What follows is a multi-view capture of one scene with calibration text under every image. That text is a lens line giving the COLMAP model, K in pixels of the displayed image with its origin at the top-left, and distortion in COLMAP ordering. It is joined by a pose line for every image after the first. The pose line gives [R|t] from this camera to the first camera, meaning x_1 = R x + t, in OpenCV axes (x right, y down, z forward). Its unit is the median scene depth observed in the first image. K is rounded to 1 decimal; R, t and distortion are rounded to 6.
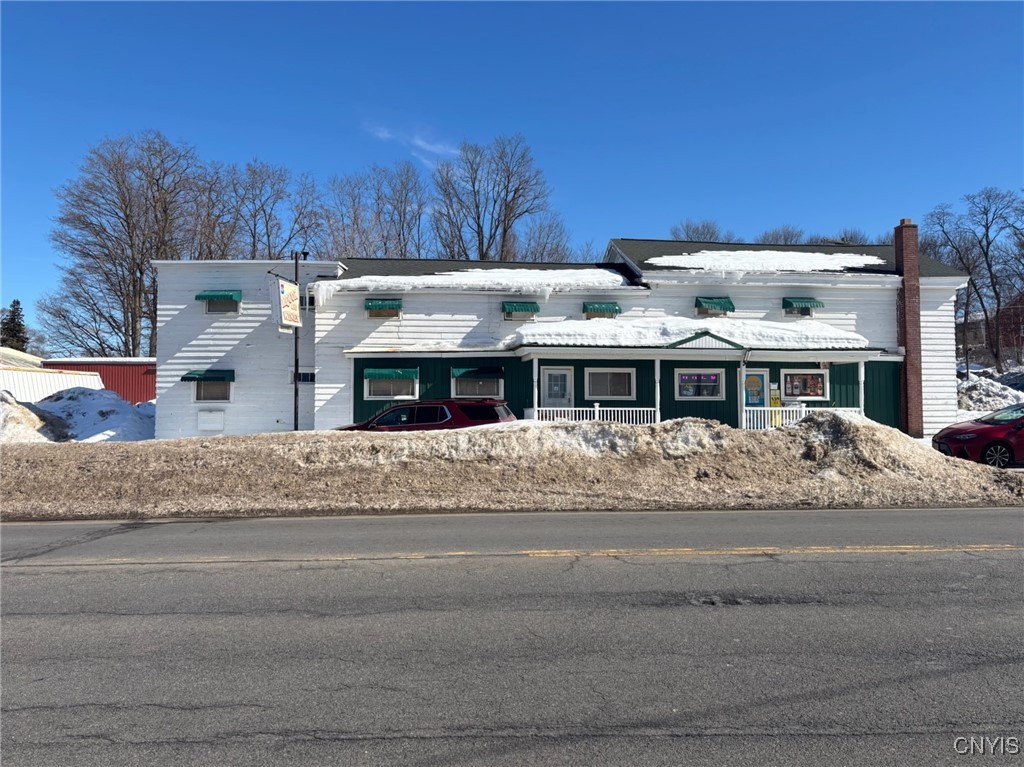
lens RADIAL K [[810.4, 0, 483.4], [0, 810.4, 382.4], [0, 0, 1]] dist [0.055224, -0.120282]
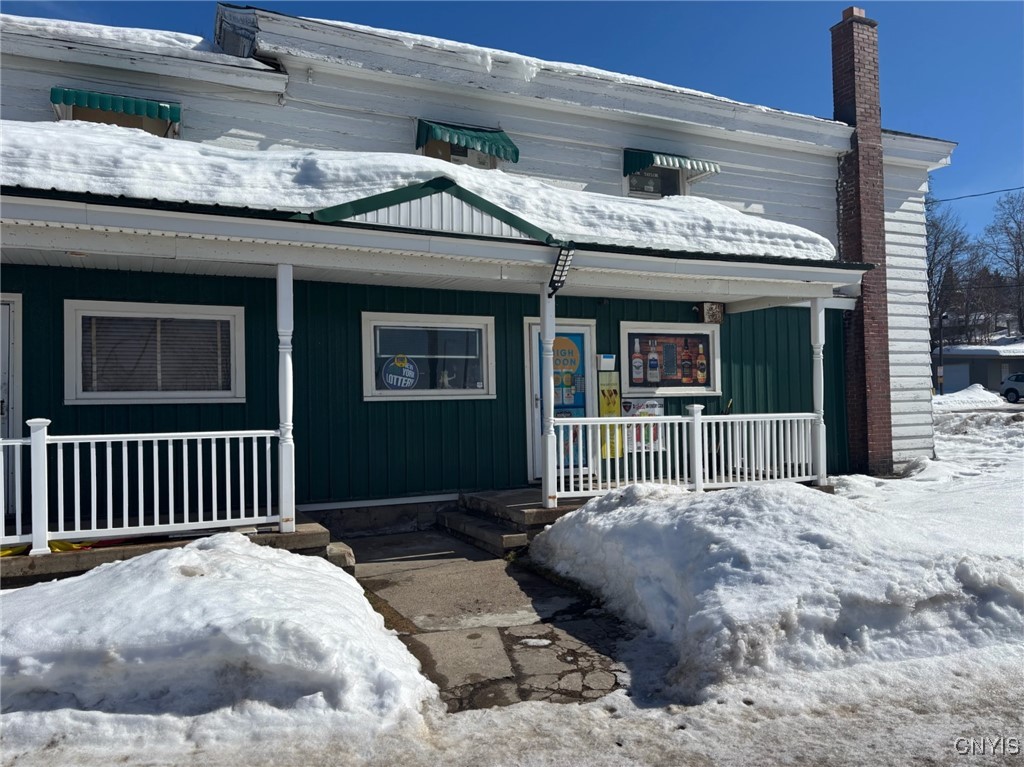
lens RADIAL K [[768.2, 0, 507.0], [0, 768.2, 396.6], [0, 0, 1]] dist [0.067952, -0.080574]
pose [[0.946246, -0.014545, 0.323121, 0.187219], [0.008569, 0.999765, 0.019908, 0.013968], [-0.323334, -0.016069, 0.946148, 0.663875]]
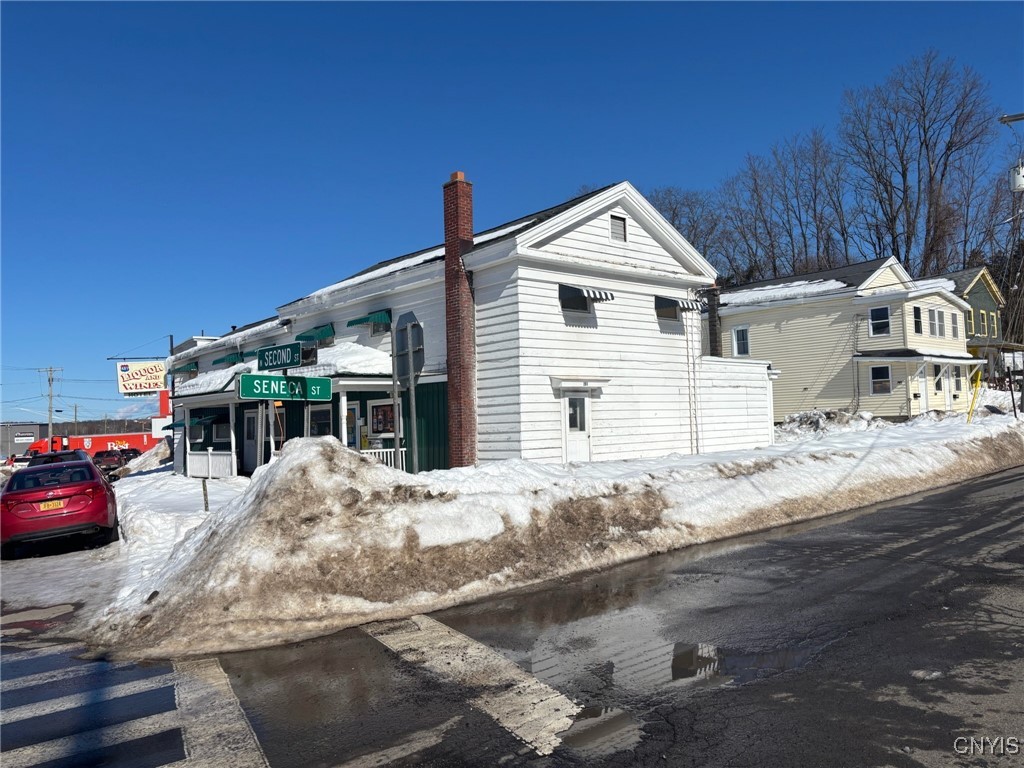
lens RADIAL K [[791.2, 0, 513.8], [0, 791.2, 396.2], [0, 0, 1]] dist [0.107600, -0.172430]
pose [[0.570571, -0.051059, -0.819659, 1.144093], [0.066867, 0.997640, -0.015598, 0.001699], [0.818521, -0.045909, 0.572639, 0.675640]]
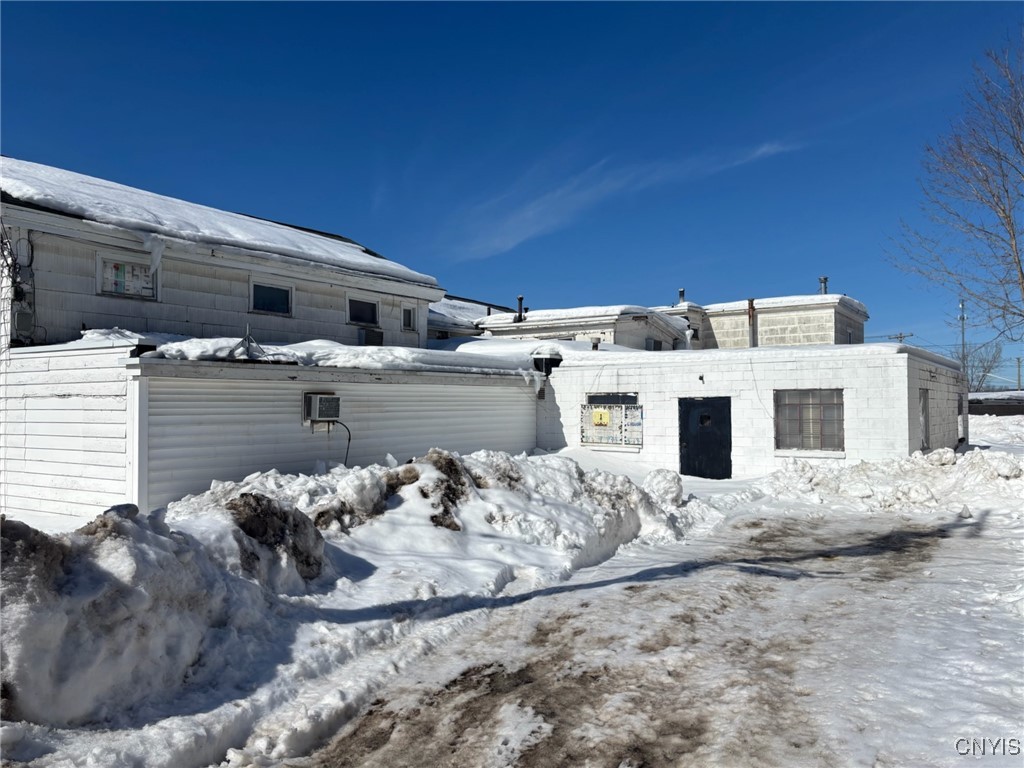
lens RADIAL K [[786.6, 0, 509.4], [0, 786.6, 388.4], [0, 0, 1]] dist [0.070400, -0.076598]
pose [[-0.655988, -0.019953, -0.754507, 0.750855], [0.028391, 0.998291, -0.051083, 0.021093], [0.754237, -0.054931, -0.654300, 1.876182]]
